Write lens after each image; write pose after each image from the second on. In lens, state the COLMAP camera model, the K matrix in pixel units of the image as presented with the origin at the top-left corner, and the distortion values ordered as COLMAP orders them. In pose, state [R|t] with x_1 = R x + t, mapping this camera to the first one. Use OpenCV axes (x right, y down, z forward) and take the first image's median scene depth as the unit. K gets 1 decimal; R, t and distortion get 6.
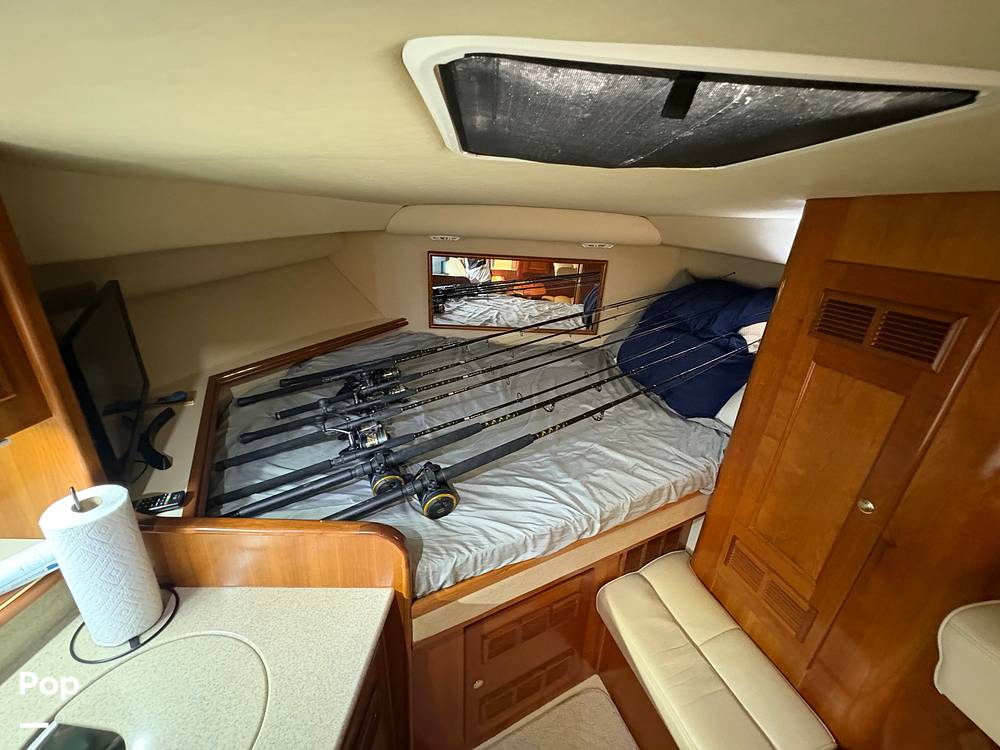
lens RADIAL K [[400.9, 0, 497.5], [0, 400.9, 373.8], [0, 0, 1]] dist [0.000627, 0.000132]
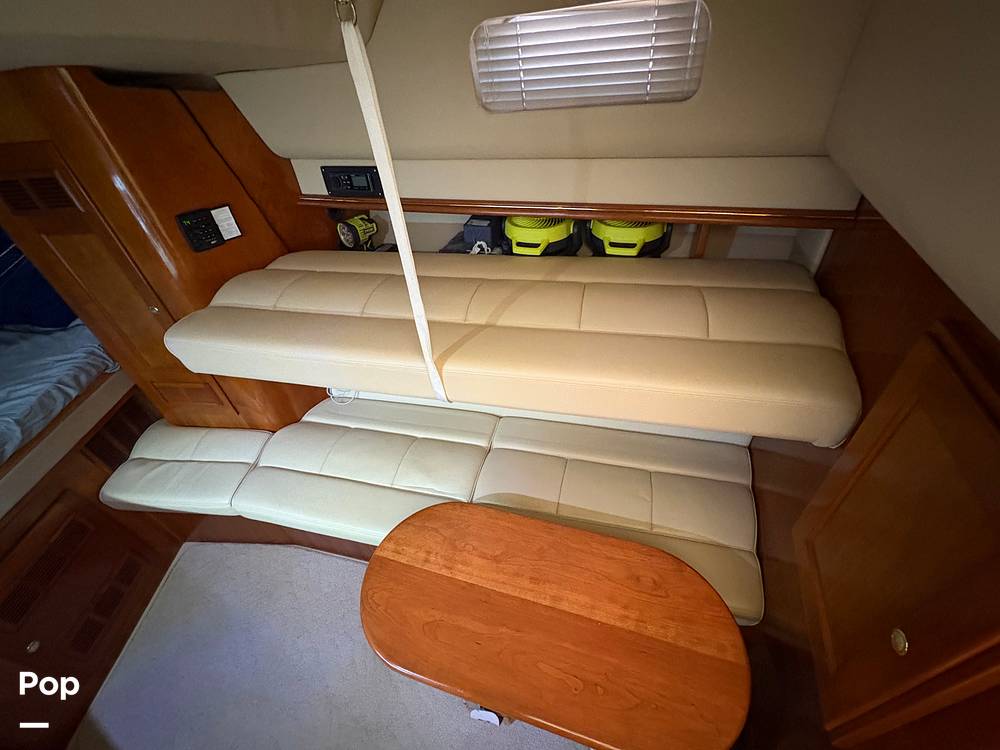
lens RADIAL K [[400.7, 0, 501.4], [0, 400.7, 375.8], [0, 0, 1]] dist [0.000810, 0.000132]
pose [[0.401354, -0.646951, 0.648359, 0.247019], [0.441320, 0.756880, 0.482046, 0.299421], [-0.802591, 0.092663, 0.589289, -0.756494]]
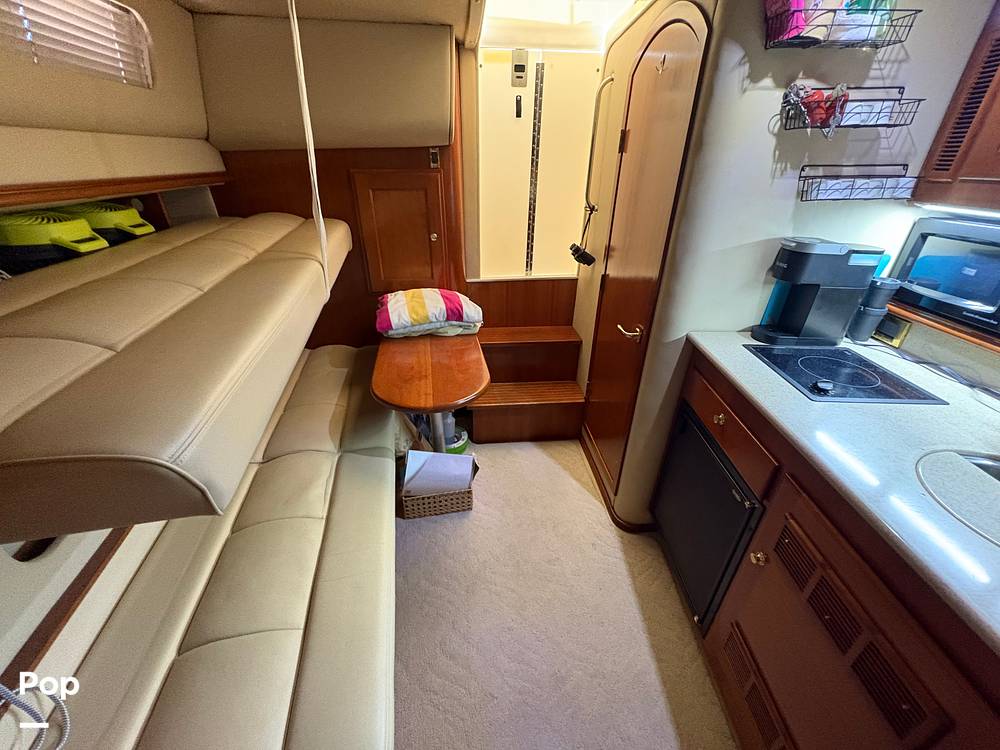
lens RADIAL K [[400.7, 0, 501.4], [0, 400.7, 375.8], [0, 0, 1]] dist [0.000810, 0.000132]
pose [[-0.996577, -0.029363, -0.077273, 0.364175], [-0.078471, 0.629972, 0.772643, -0.008665], [0.025993, 0.776063, -0.630120, 0.740894]]
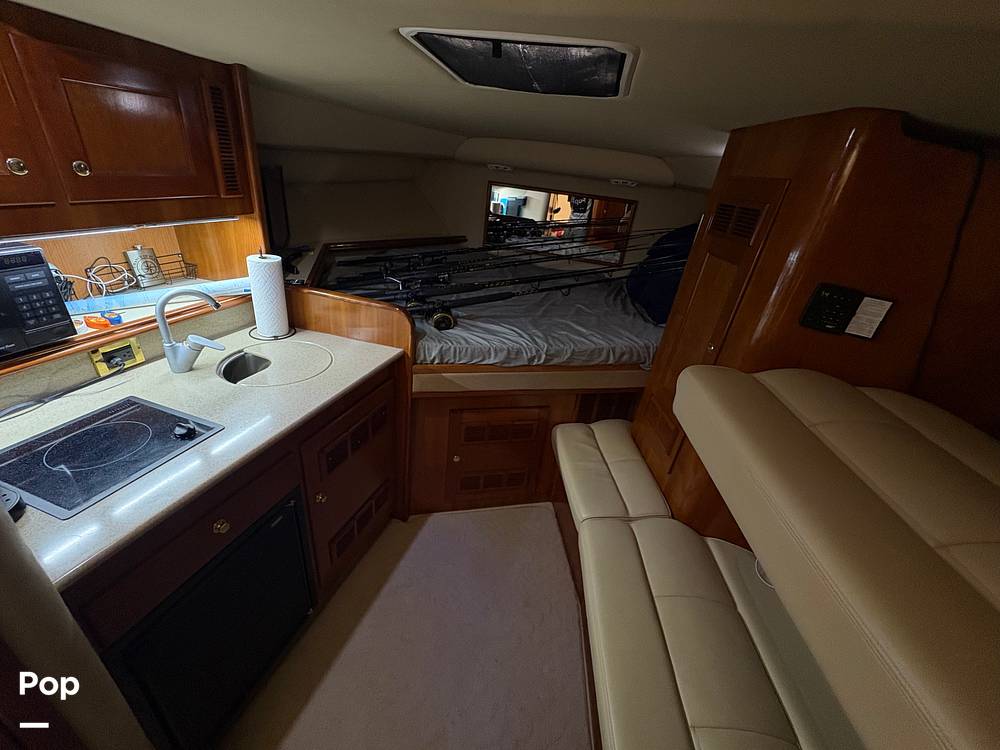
lens RADIAL K [[402.5, 0, 498.9], [0, 402.5, 374.7], [0, 0, 1]] dist [0.000208, -0.000181]
pose [[0.966192, 0.166423, -0.196917, 0.392574], [-0.152161, 0.984644, 0.085572, 0.341493], [0.208135, -0.052716, 0.976679, -0.486028]]
